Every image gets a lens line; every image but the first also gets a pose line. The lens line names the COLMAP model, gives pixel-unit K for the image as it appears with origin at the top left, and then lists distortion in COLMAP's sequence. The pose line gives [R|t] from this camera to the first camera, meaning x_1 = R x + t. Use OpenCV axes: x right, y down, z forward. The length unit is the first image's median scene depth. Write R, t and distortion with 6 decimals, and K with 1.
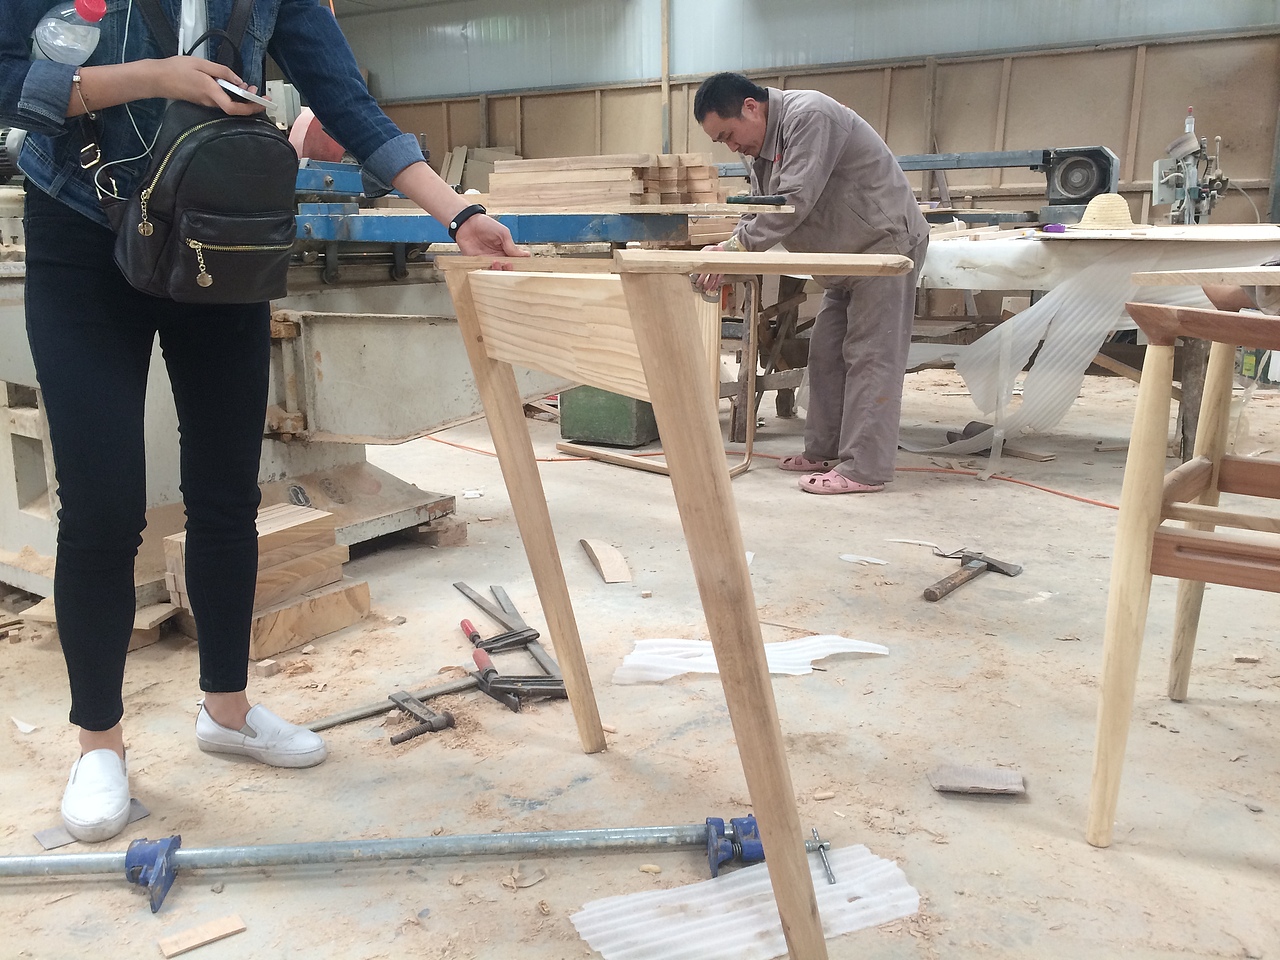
lens RADIAL K [[1075.1, 0, 643.7], [0, 1075.1, 481.8], [0, 0, 1]] dist [0.044869, -0.030747]
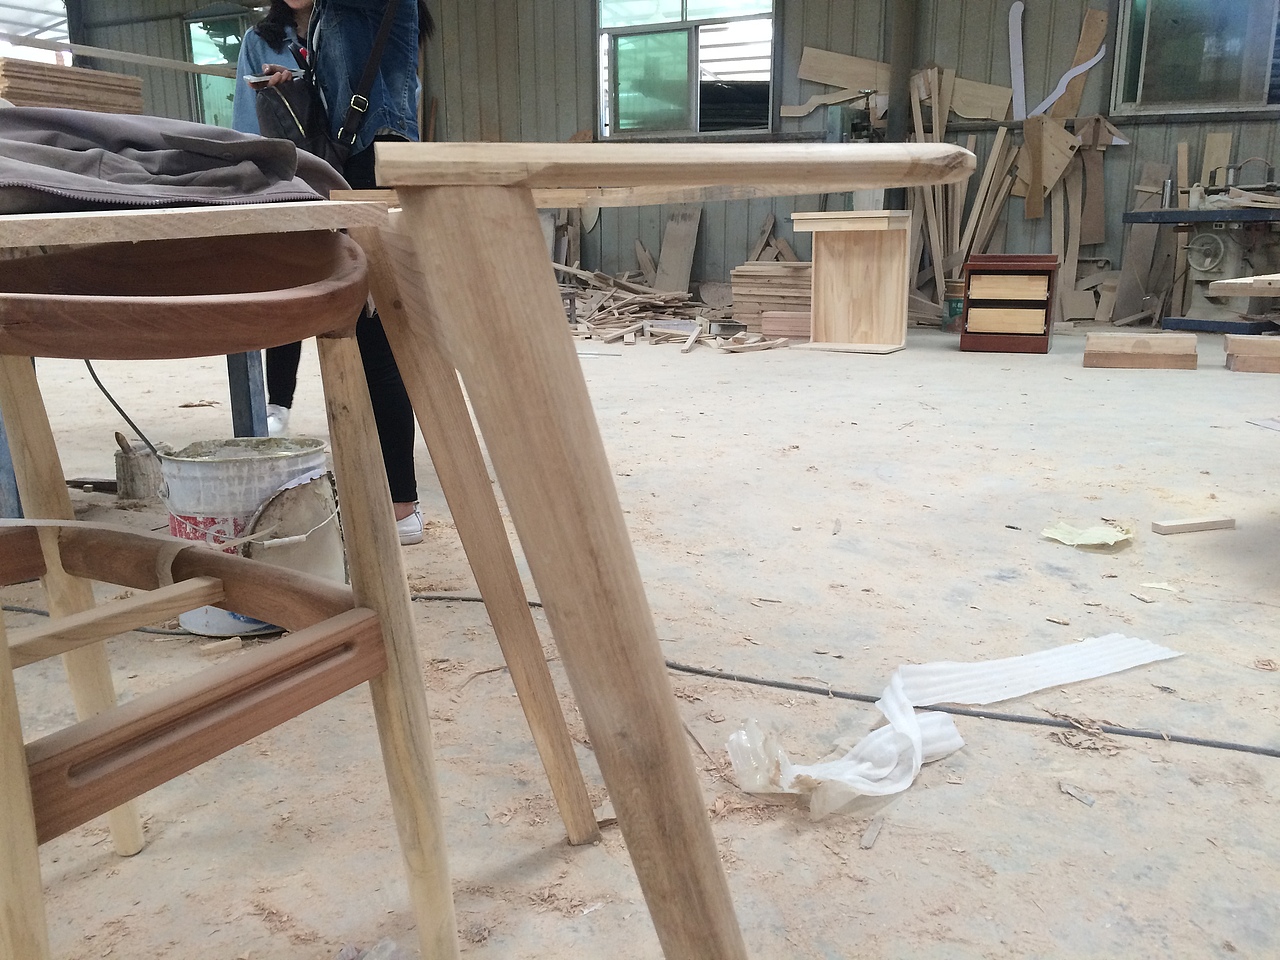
lens RADIAL K [[1075.1, 0, 633.5], [0, 1075.1, 475.0], [0, 0, 1]] dist [0.044869, -0.030747]
pose [[0.991404, -0.002183, -0.130816, 0.155393], [0.007081, 0.999291, 0.036991, -0.066074], [0.130643, -0.037599, 0.990716, 0.446323]]
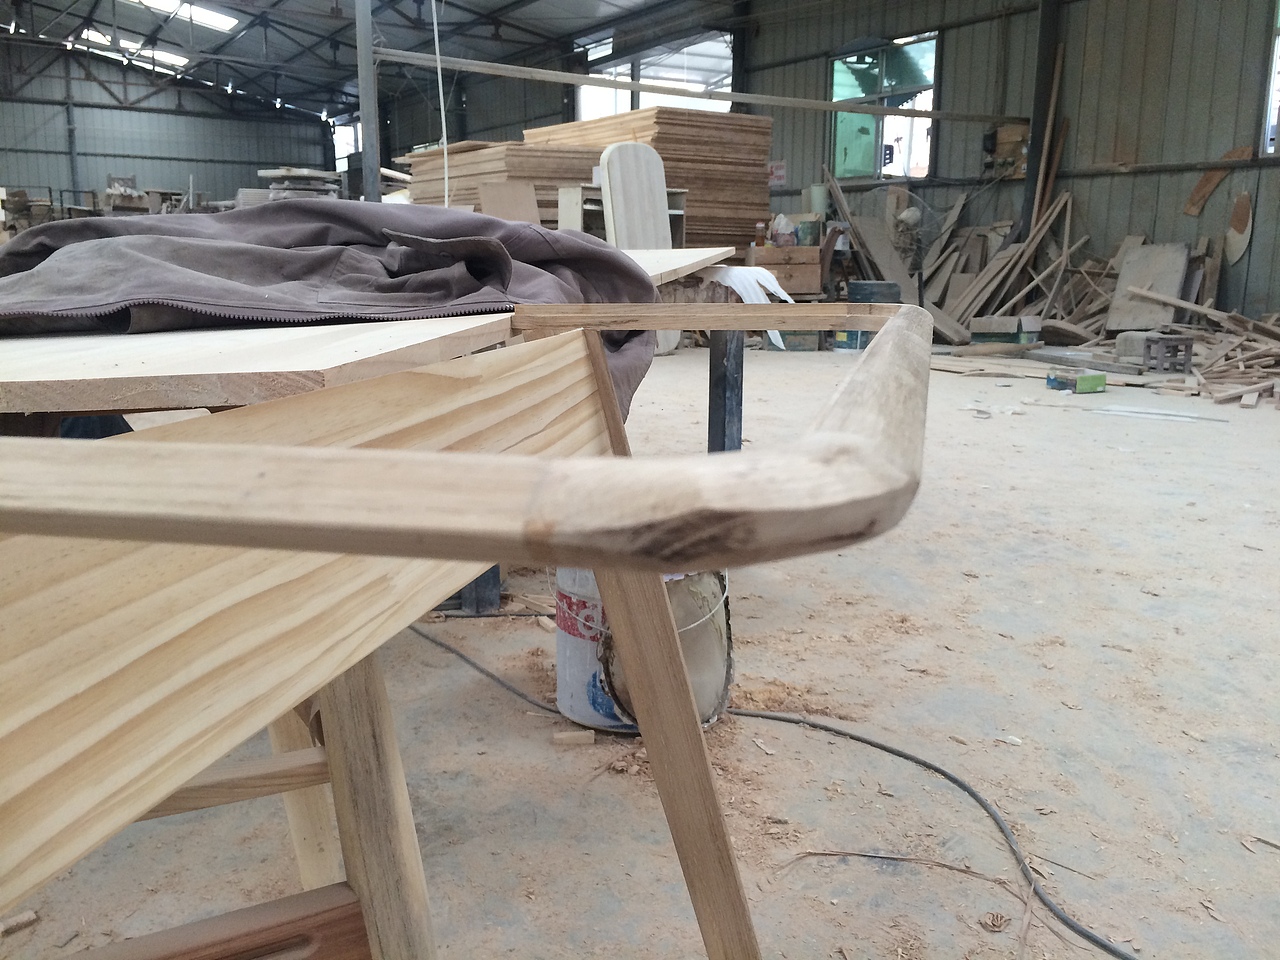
lens RADIAL K [[1075.1, 0, 638.9], [0, 1075.1, 483.8], [0, 0, 1]] dist [0.044869, -0.030747]
pose [[0.777876, 0.107153, -0.619214, 0.266824], [-0.098605, 0.993962, 0.048131, -0.157930], [0.620633, 0.023618, 0.783745, 0.704221]]
